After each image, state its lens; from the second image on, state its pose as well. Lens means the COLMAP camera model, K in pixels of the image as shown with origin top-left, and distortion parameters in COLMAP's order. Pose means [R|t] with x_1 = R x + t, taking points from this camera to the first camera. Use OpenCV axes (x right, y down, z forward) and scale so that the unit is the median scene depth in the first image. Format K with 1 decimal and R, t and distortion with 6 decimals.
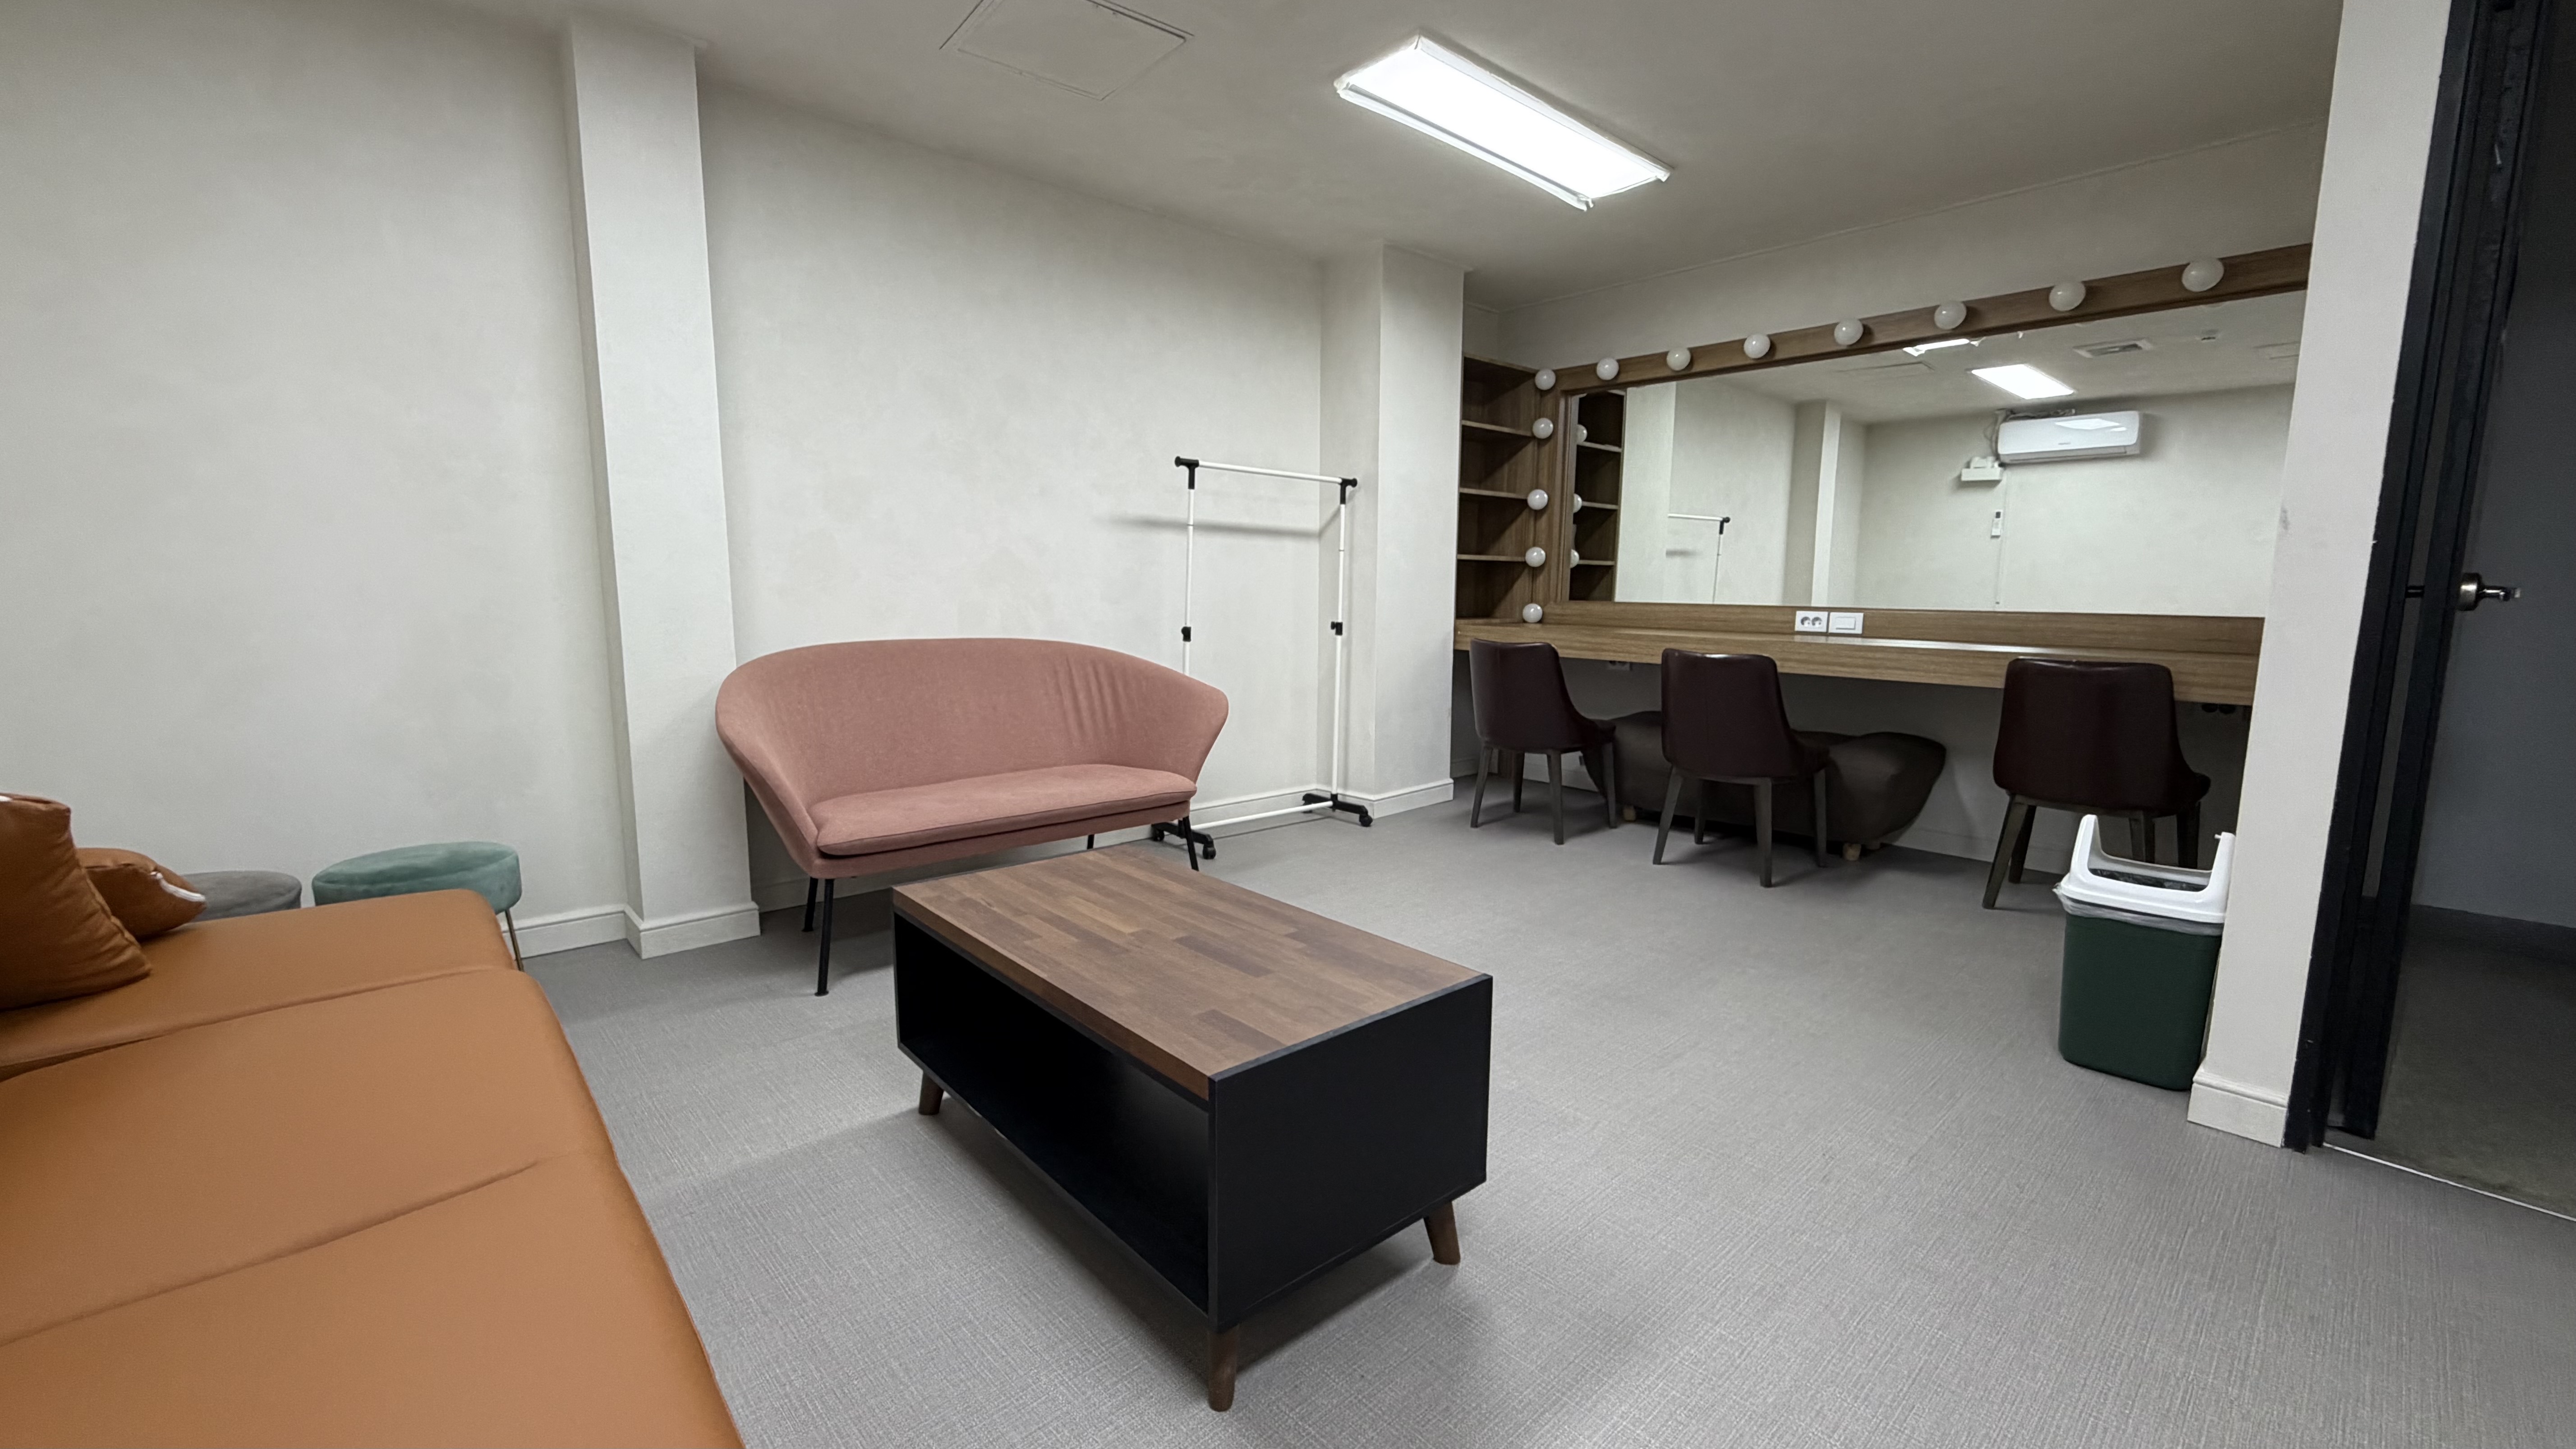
lens RADIAL K [[1030.5, 0, 1276.1], [0, 1030.5, 725.7], [0, 0, 1]] dist [-0.000729, -0.000790]
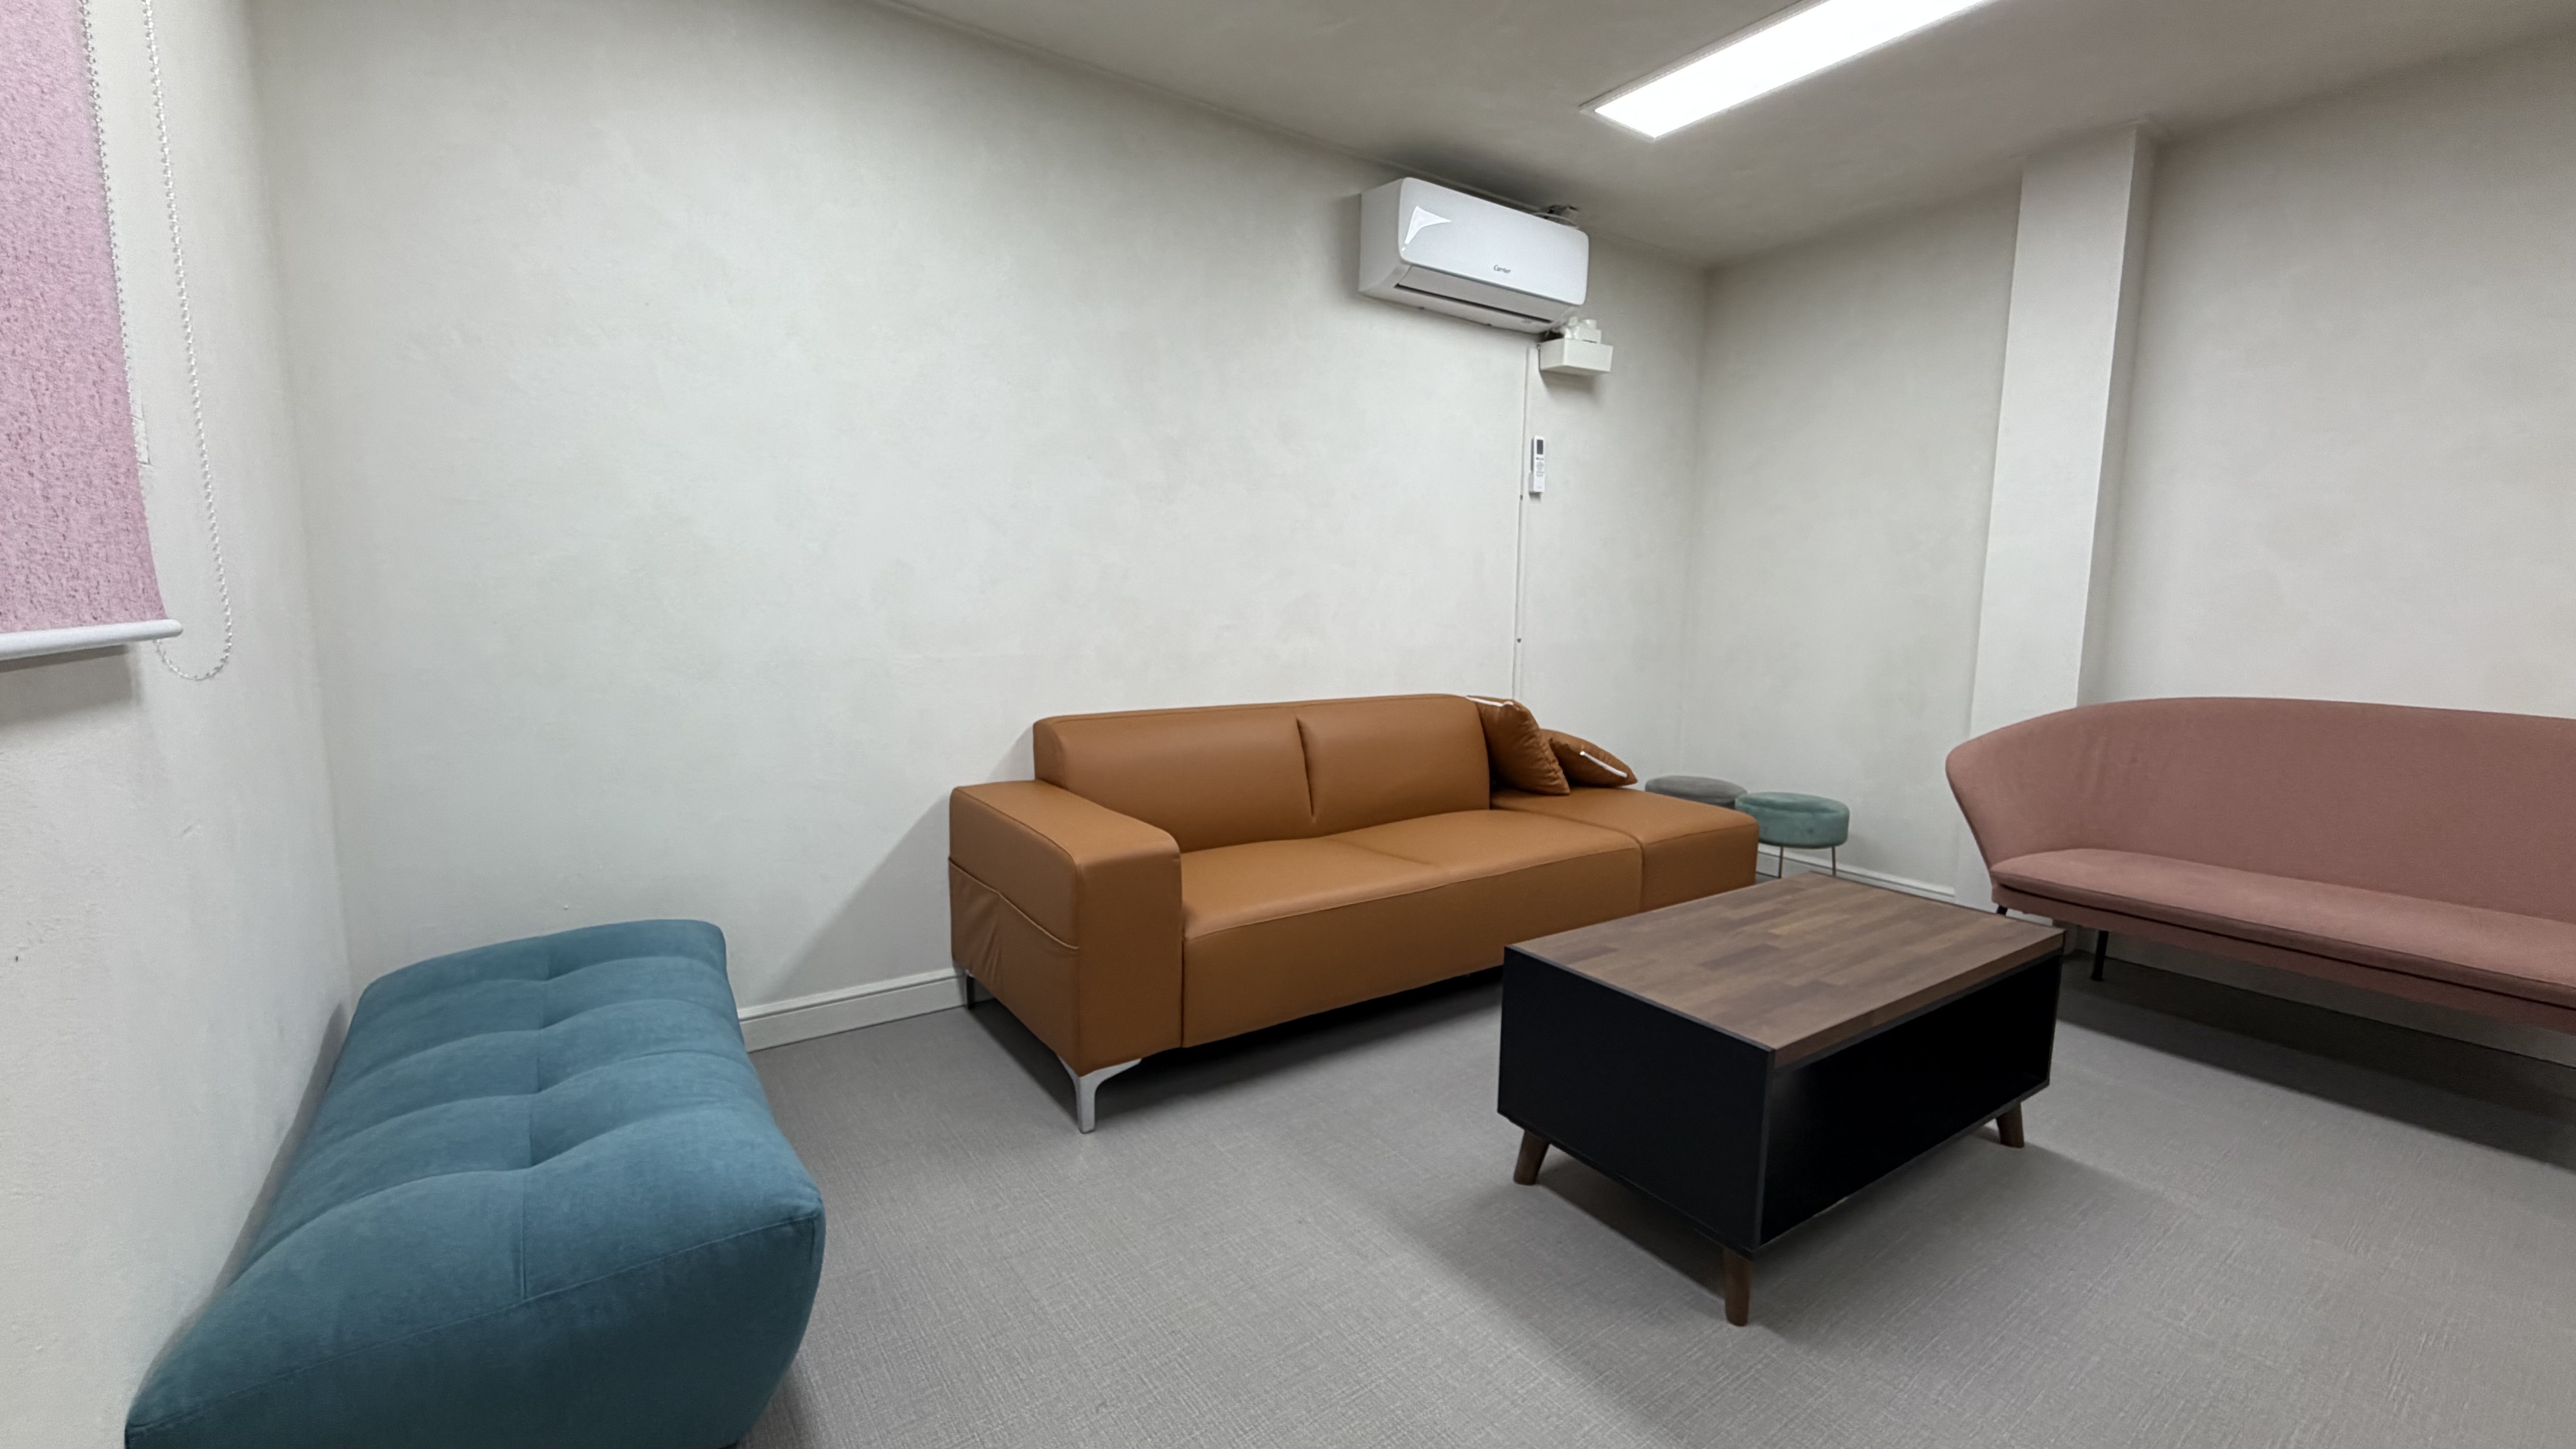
lens RADIAL K [[1030.5, 0, 1276.1], [0, 1030.5, 725.7], [0, 0, 1]] dist [-0.000729, -0.000790]
pose [[-0.125369, 0.116439, -0.985254, 1.057901], [-0.145418, 0.980206, 0.134346, -0.104656], [0.981395, 0.160117, -0.105955, 0.536855]]
